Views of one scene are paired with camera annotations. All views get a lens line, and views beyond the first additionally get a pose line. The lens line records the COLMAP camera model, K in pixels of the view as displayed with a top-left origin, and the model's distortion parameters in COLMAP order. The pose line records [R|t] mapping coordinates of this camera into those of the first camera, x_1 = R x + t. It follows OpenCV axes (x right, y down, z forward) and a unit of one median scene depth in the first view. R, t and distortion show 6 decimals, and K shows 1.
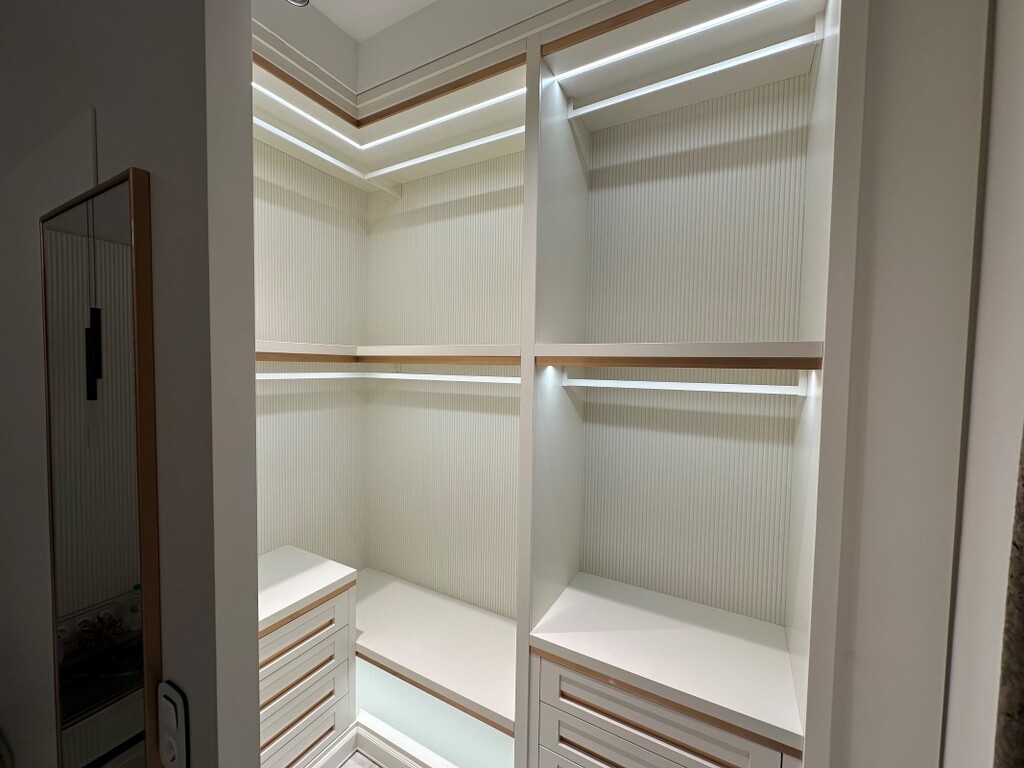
lens RADIAL K [[410.0, 0, 515.1], [0, 410.0, 384.1], [0, 0, 1]] dist [-0.000268, 0.000124]
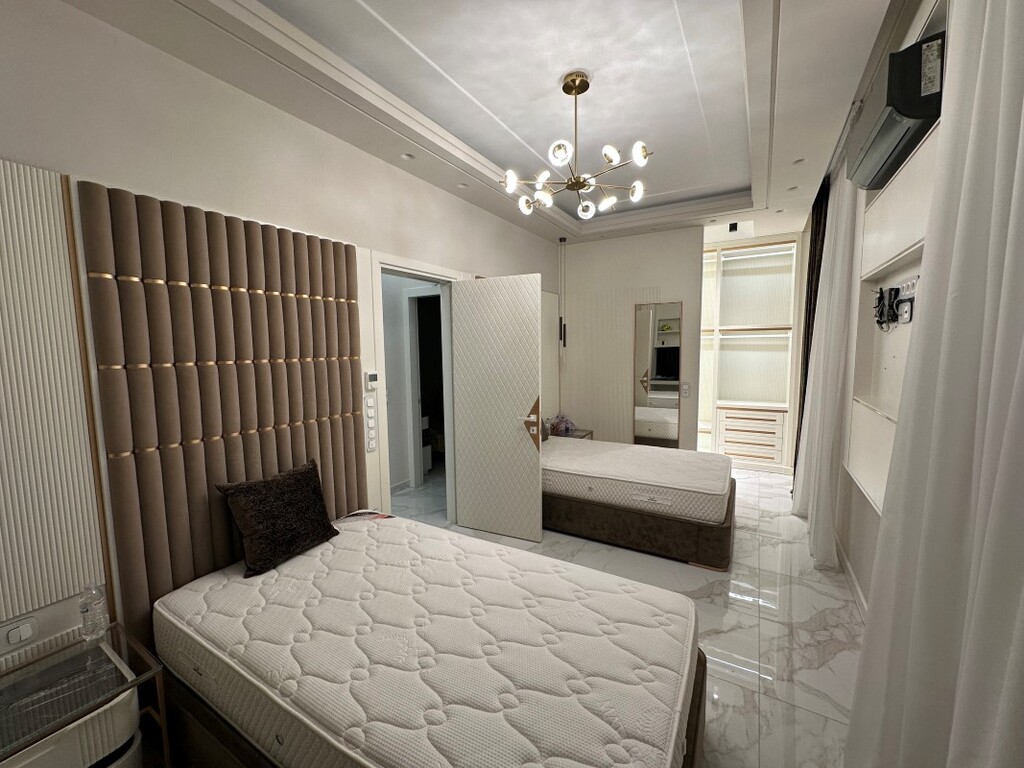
lens RADIAL K [[410.0, 0, 510.2], [0, 410.0, 384.2], [0, 0, 1]] dist [-0.000268, 0.000124]
pose [[0.999137, -0.031988, -0.026512, -2.098916], [0.033463, 0.997801, 0.057207, 0.180783], [0.024624, -0.058045, 0.998010, -3.353955]]
